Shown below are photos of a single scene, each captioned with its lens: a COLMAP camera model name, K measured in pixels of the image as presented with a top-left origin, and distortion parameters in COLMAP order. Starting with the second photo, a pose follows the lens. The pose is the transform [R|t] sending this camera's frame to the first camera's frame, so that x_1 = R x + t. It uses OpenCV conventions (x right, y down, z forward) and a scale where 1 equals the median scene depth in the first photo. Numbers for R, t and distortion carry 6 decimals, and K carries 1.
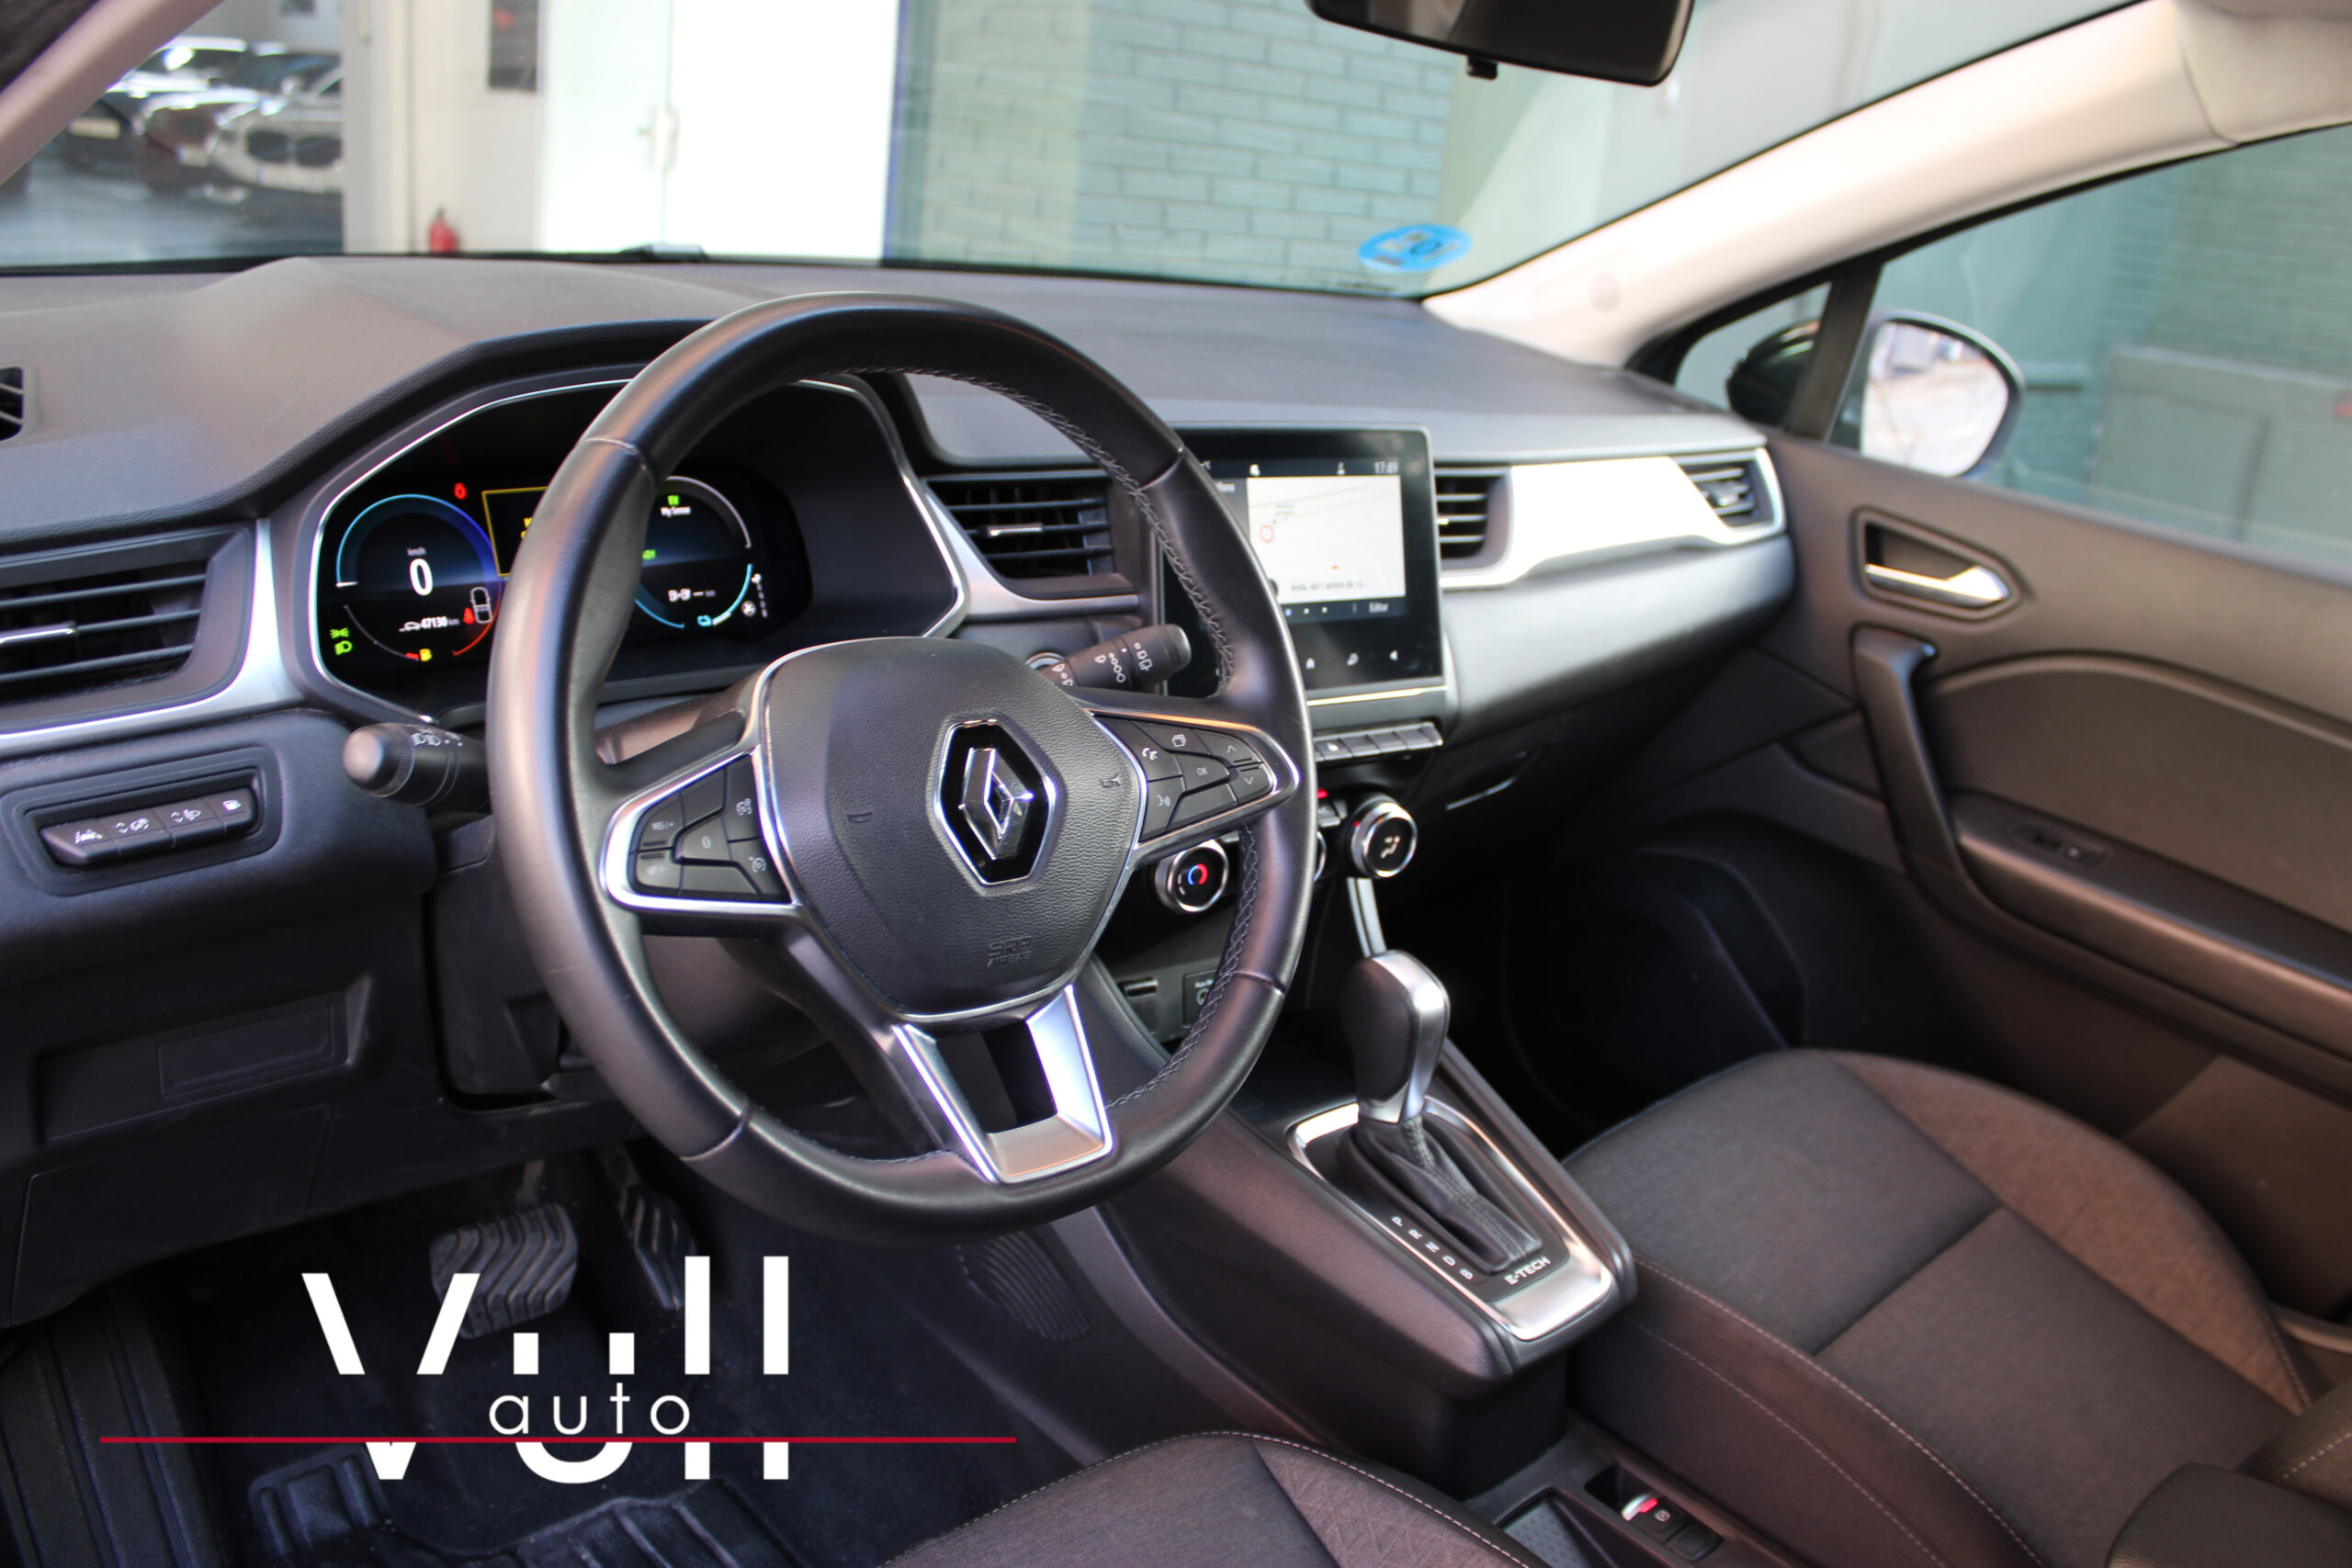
lens RADIAL K [[1950.3, 0, 1187.9], [0, 1950.3, 732.5], [0, 0, 1]] dist [-0.168308, 0.120521]
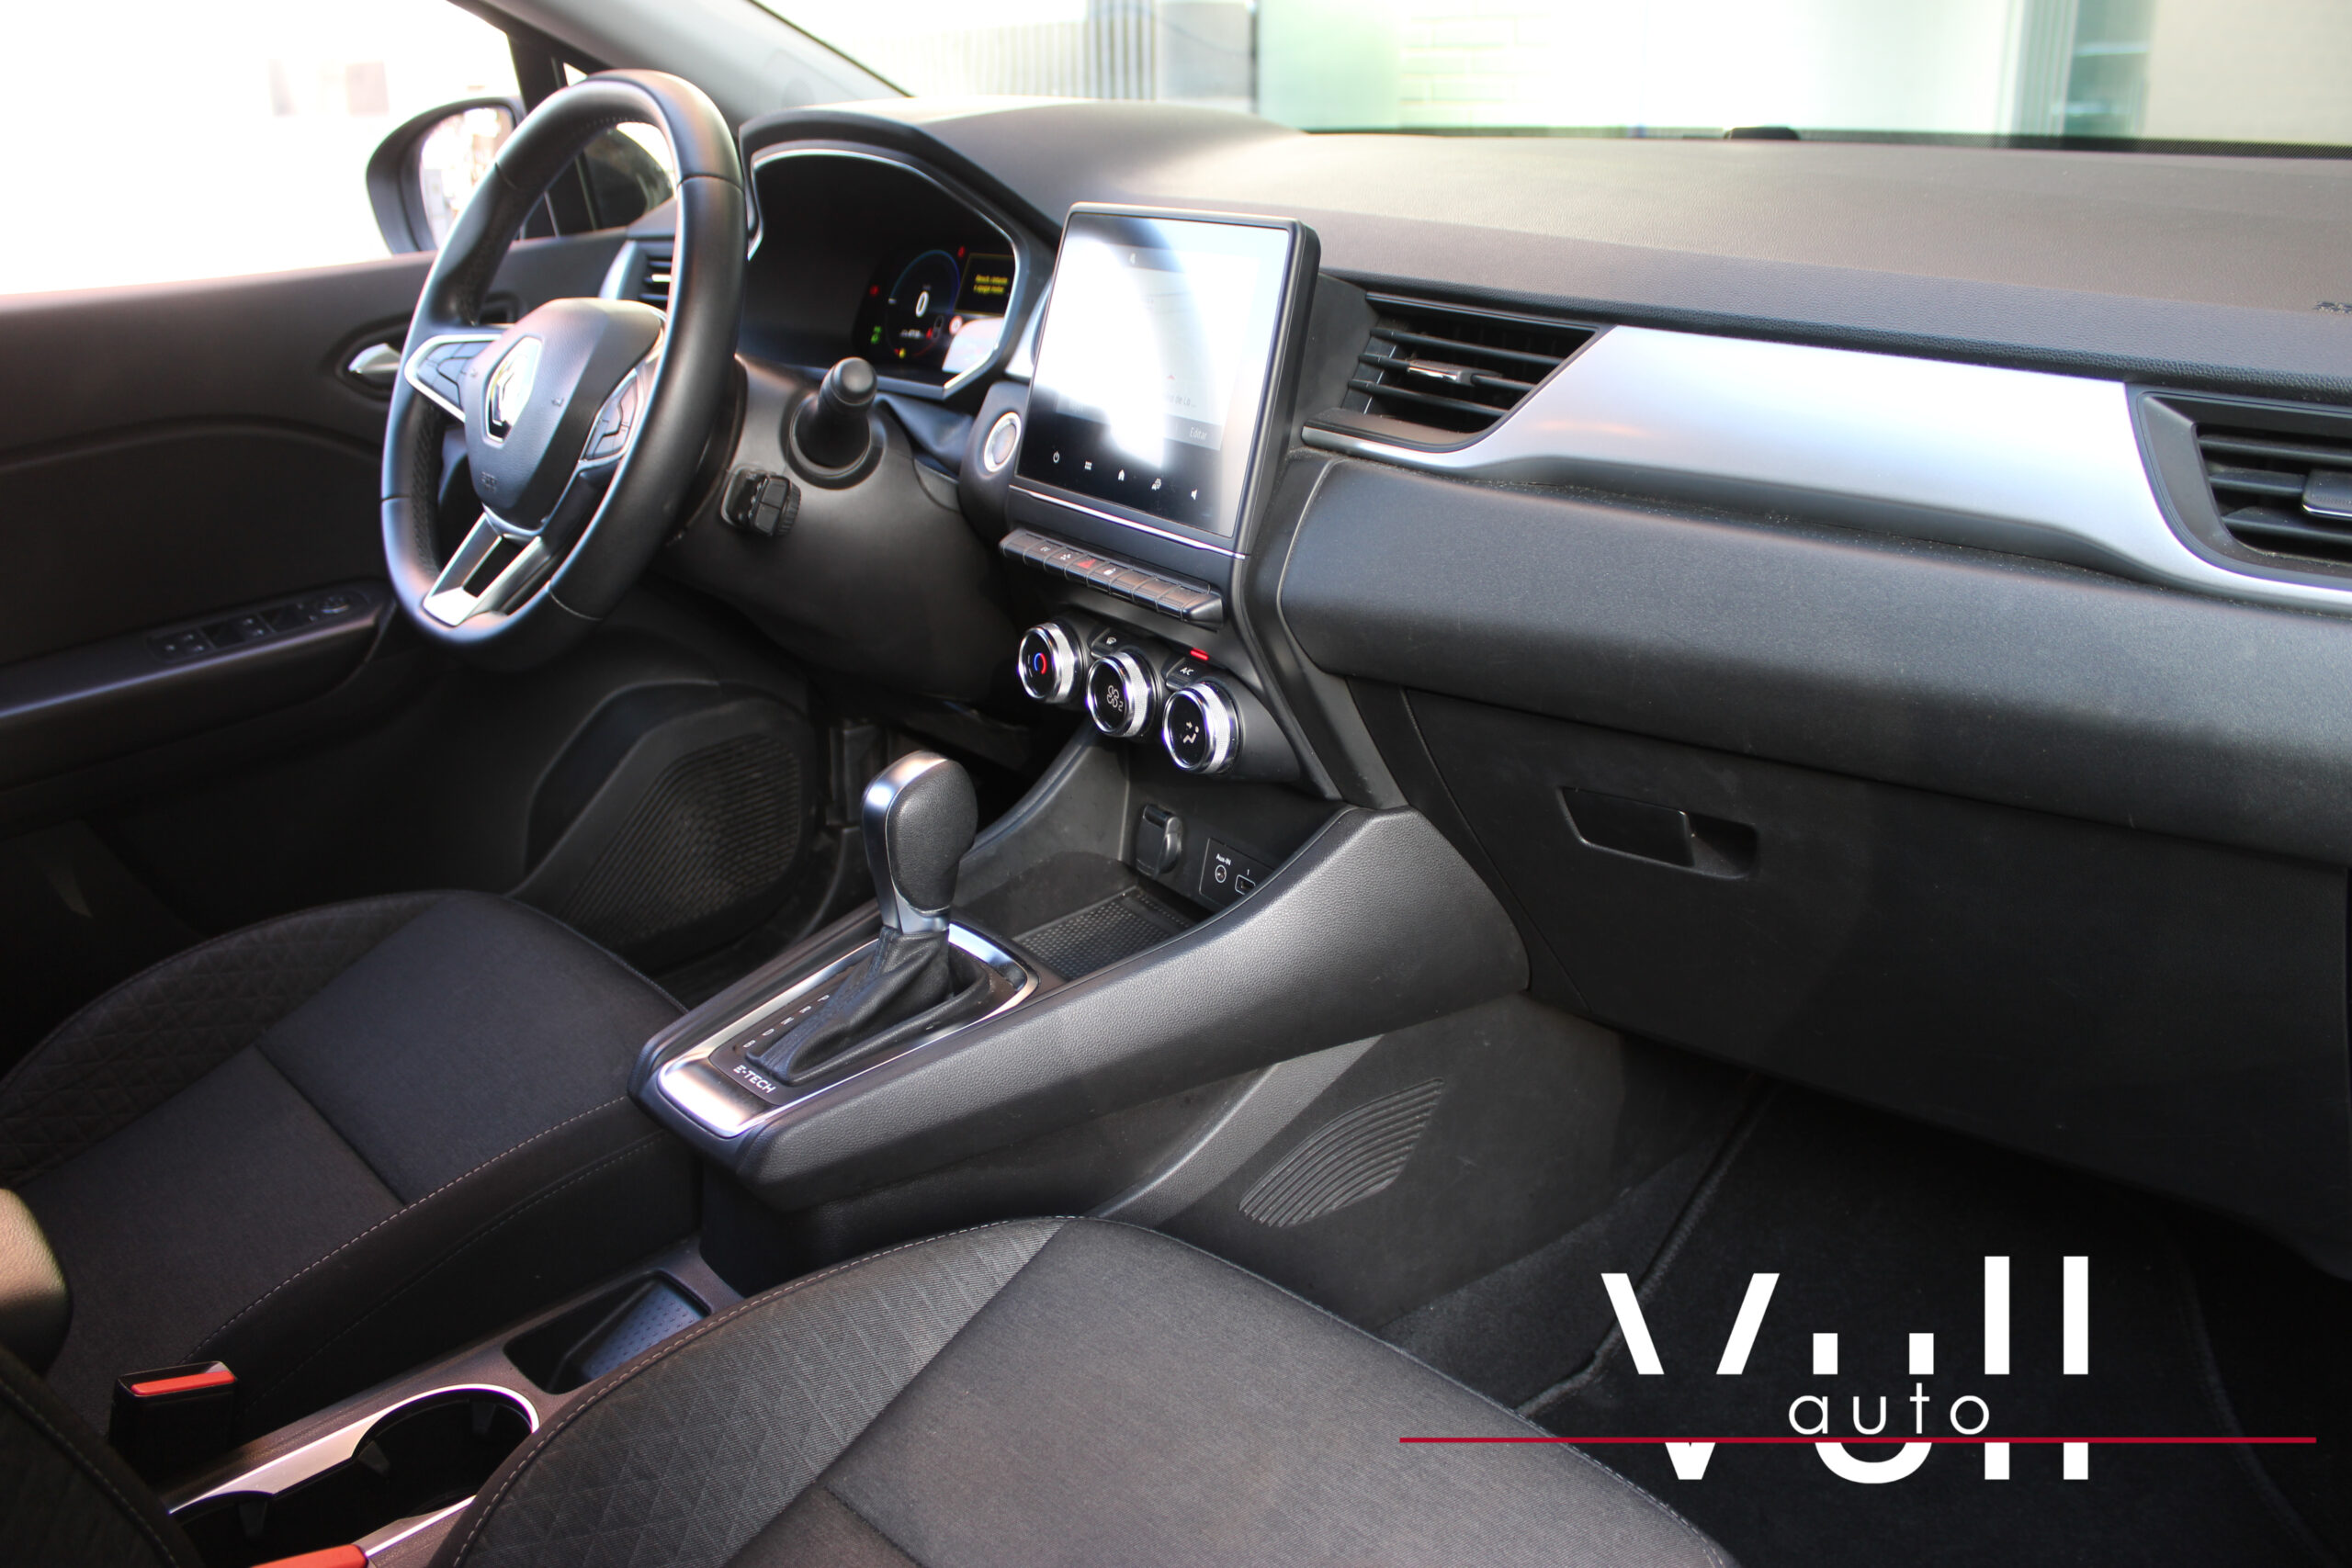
lens RADIAL K [[1950.3, 0, 1187.9], [0, 1950.3, 732.5], [0, 0, 1]] dist [-0.168308, 0.120521]
pose [[-0.017154, 0.215595, -0.976332, 0.962623], [-0.282842, 0.935545, 0.211558, -0.122600], [0.959013, 0.279777, 0.044931, 1.024072]]
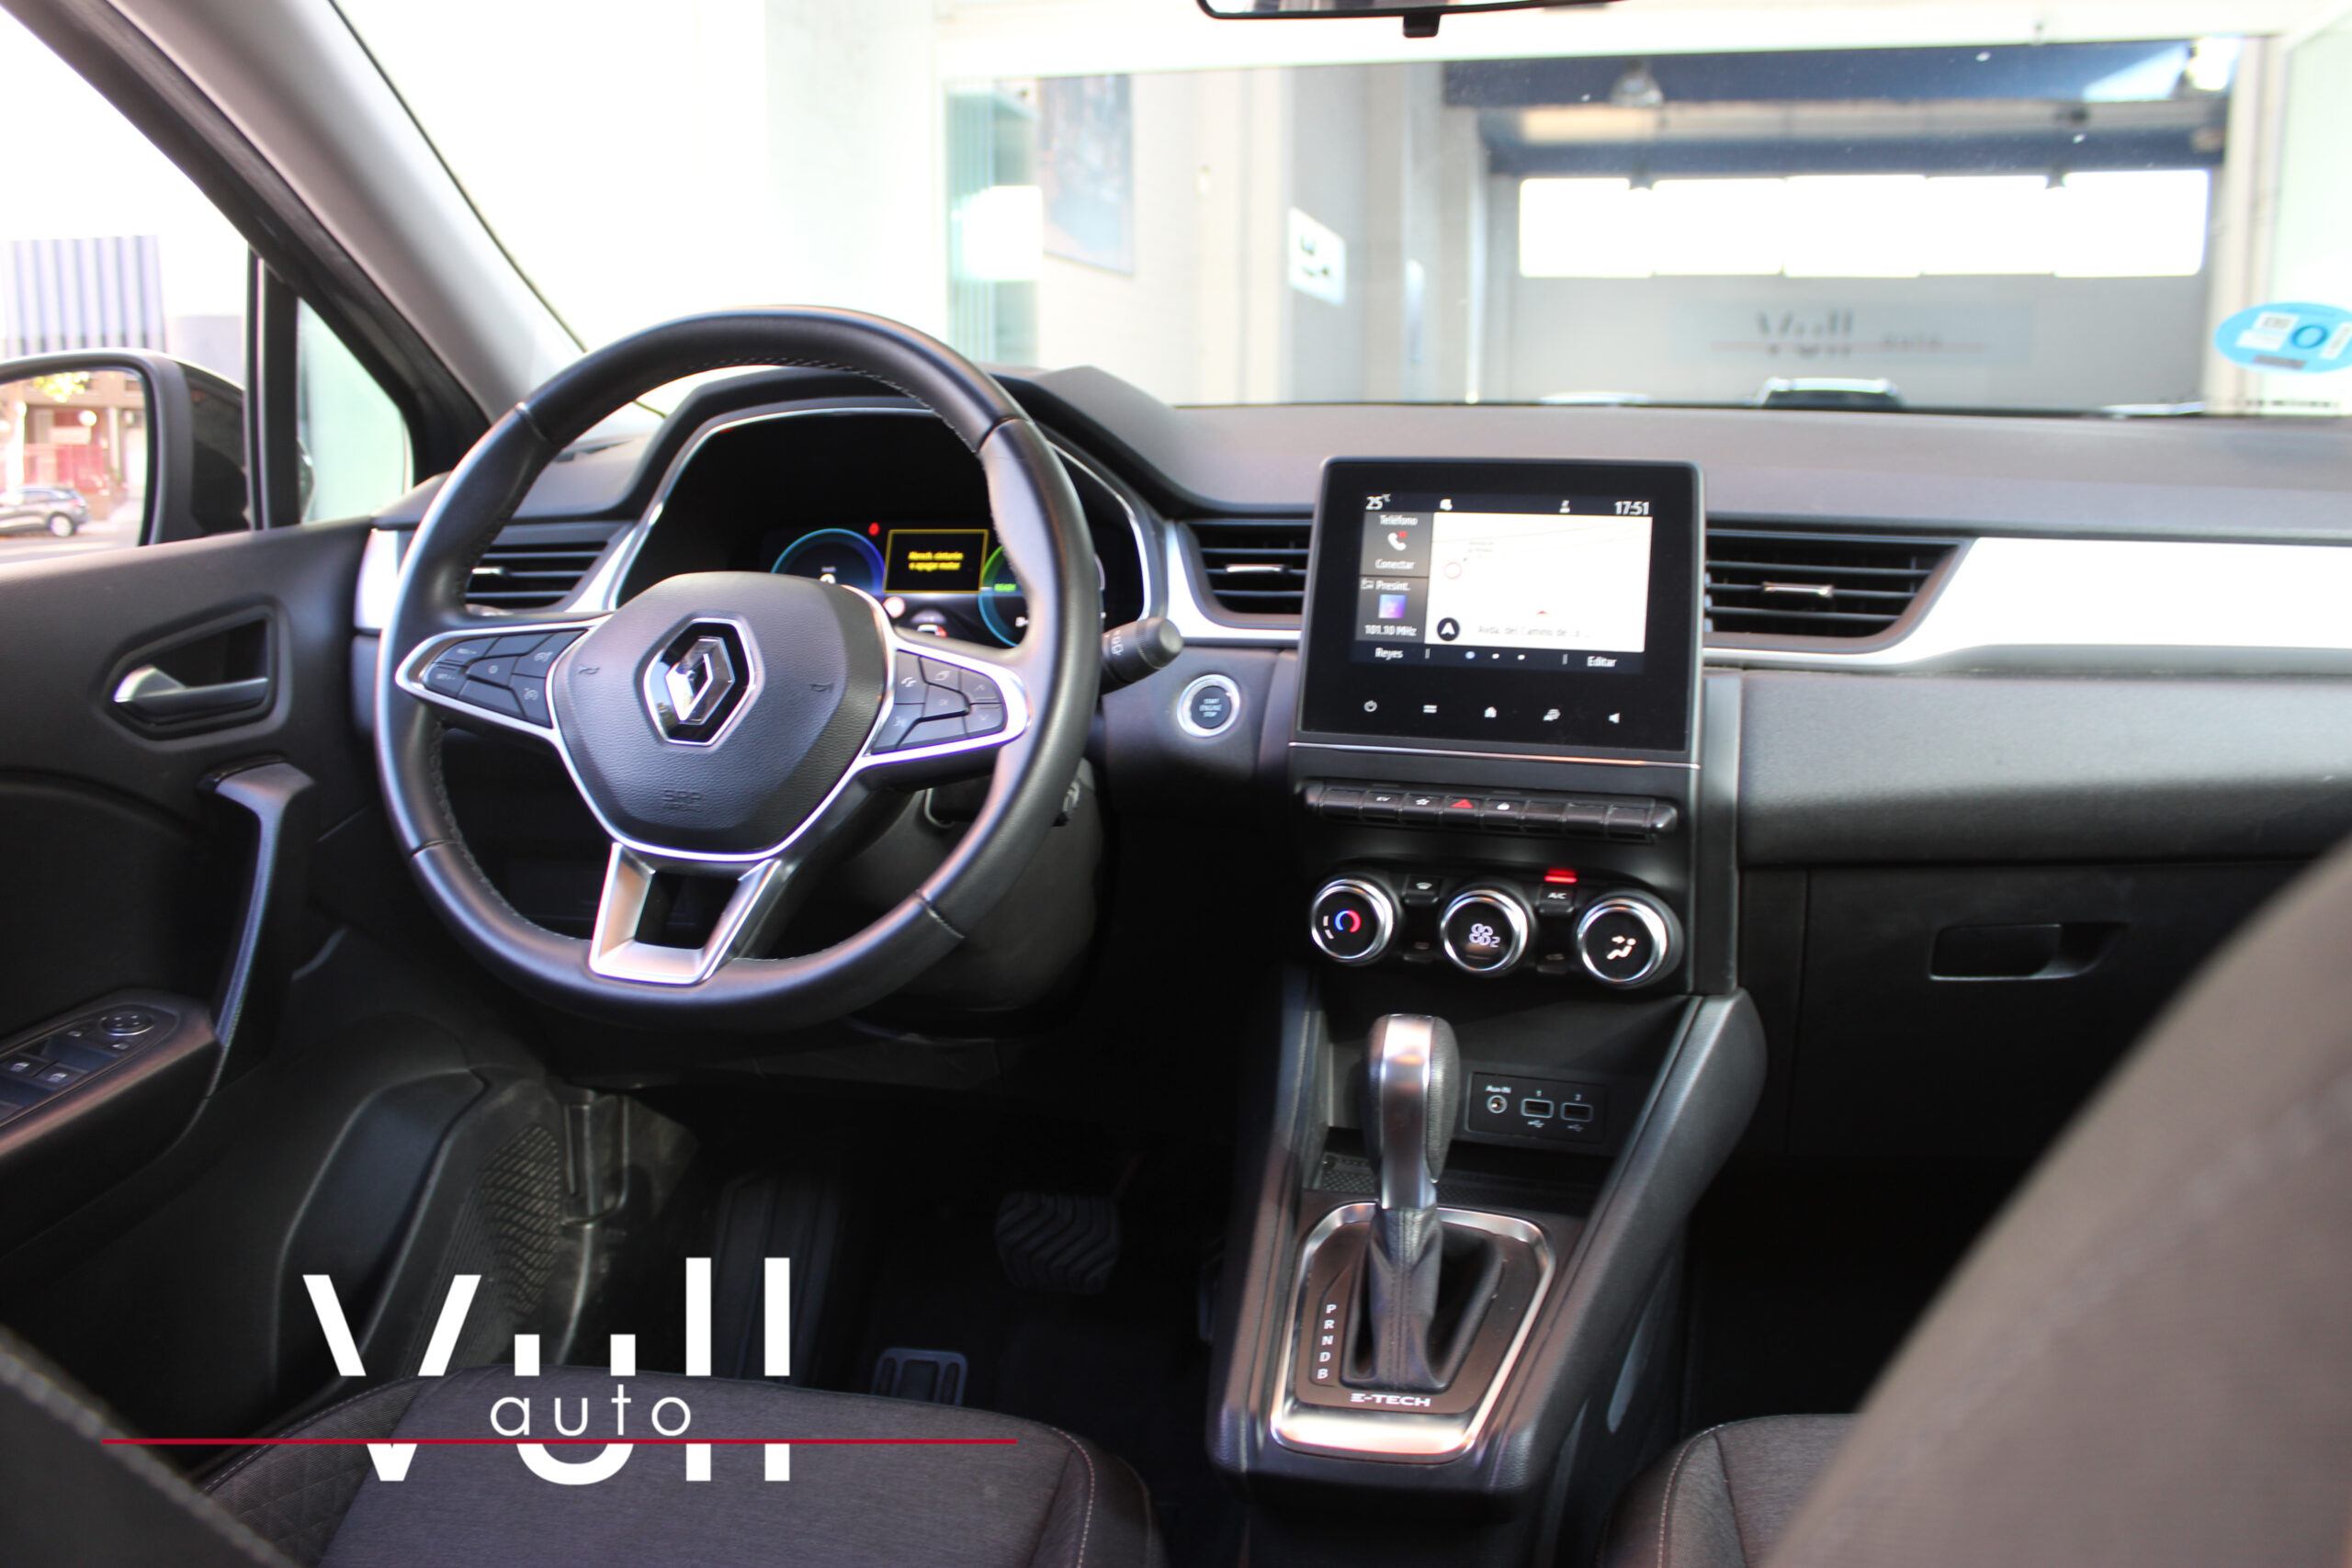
lens RADIAL K [[1950.3, 0, 1187.9], [0, 1950.3, 732.5], [0, 0, 1]] dist [-0.168308, 0.120521]
pose [[0.568761, 0.025830, -0.822097, 0.731644], [-0.181314, 0.978856, -0.094685, 0.085743], [0.802269, 0.202911, 0.561419, 0.378546]]
